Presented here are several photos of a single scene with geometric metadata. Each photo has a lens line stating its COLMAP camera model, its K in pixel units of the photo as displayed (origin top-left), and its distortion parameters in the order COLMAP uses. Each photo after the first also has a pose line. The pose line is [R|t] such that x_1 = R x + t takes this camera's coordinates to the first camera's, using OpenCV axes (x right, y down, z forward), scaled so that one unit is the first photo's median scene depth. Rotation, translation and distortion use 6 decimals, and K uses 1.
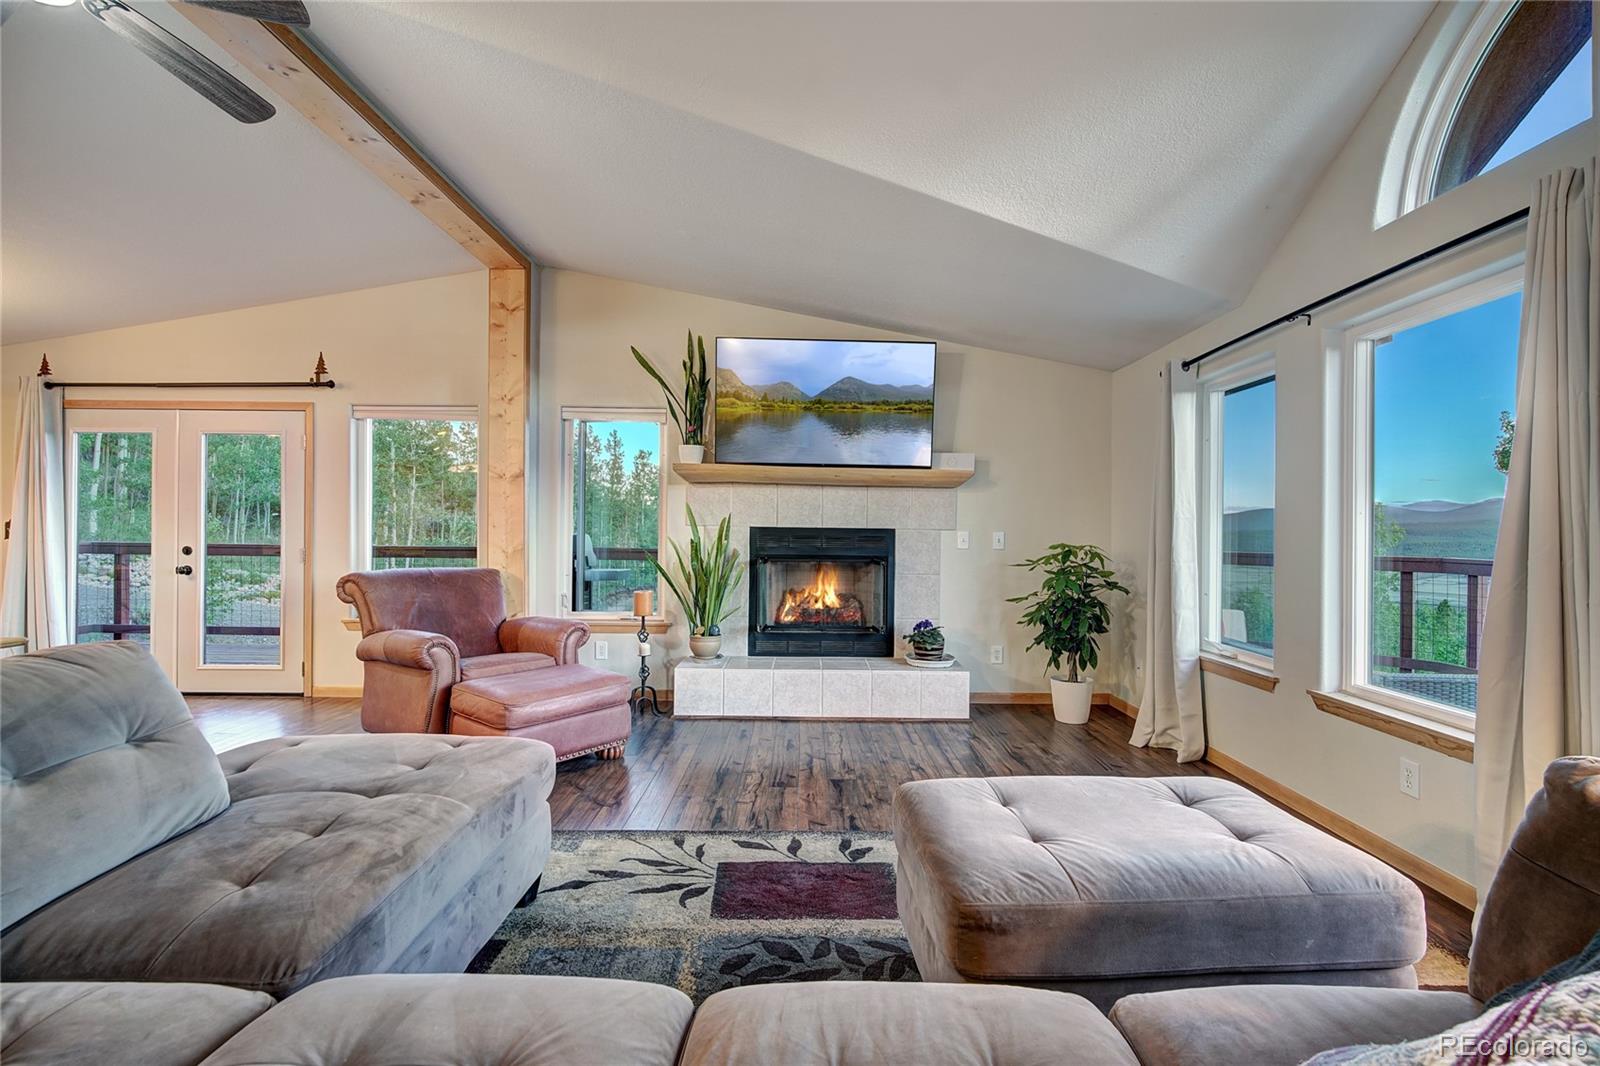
lens RADIAL K [[728.2, 0, 805.8], [0, 728.2, 530.6], [0, 0, 1]] dist [-0.003285, -0.000133]
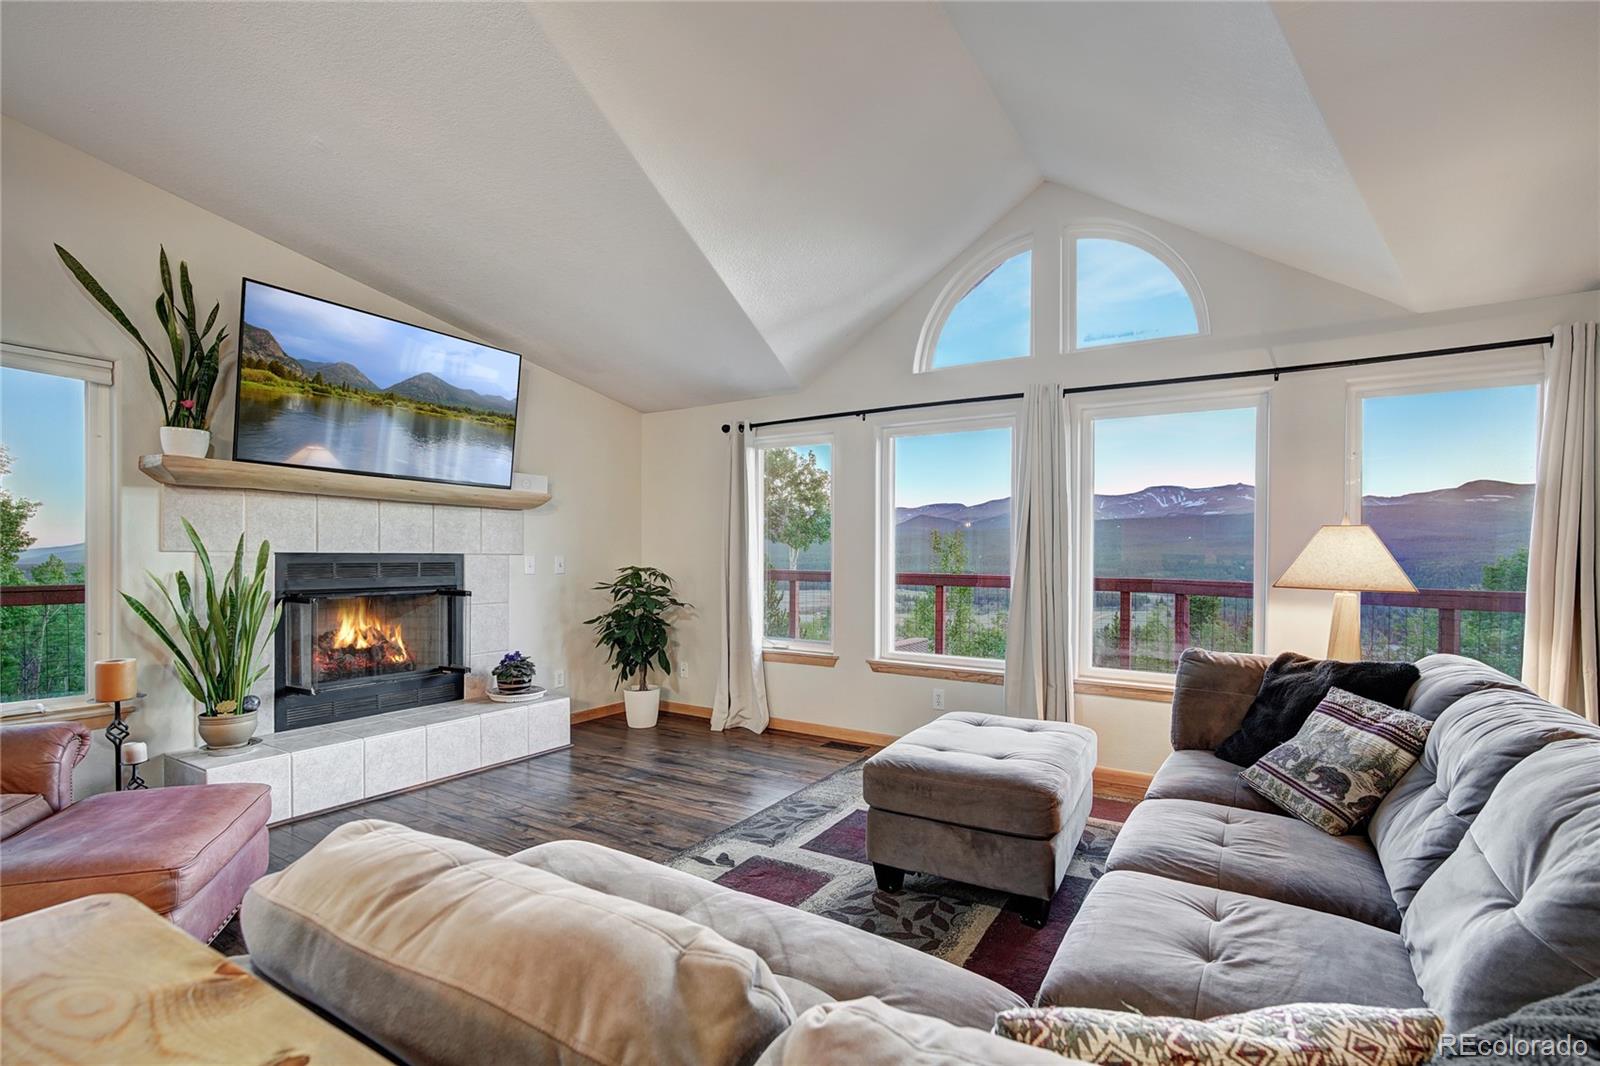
lens RADIAL K [[728.2, 0, 834.5], [0, 728.2, 557.5], [0, 0, 1]] dist [-0.003285, -0.000133]
pose [[0.523249, -0.012190, 0.852093, -0.412986], [-0.001427, 0.999884, 0.015181, -0.012737], [-0.852179, -0.009159, 0.523171, 0.162565]]
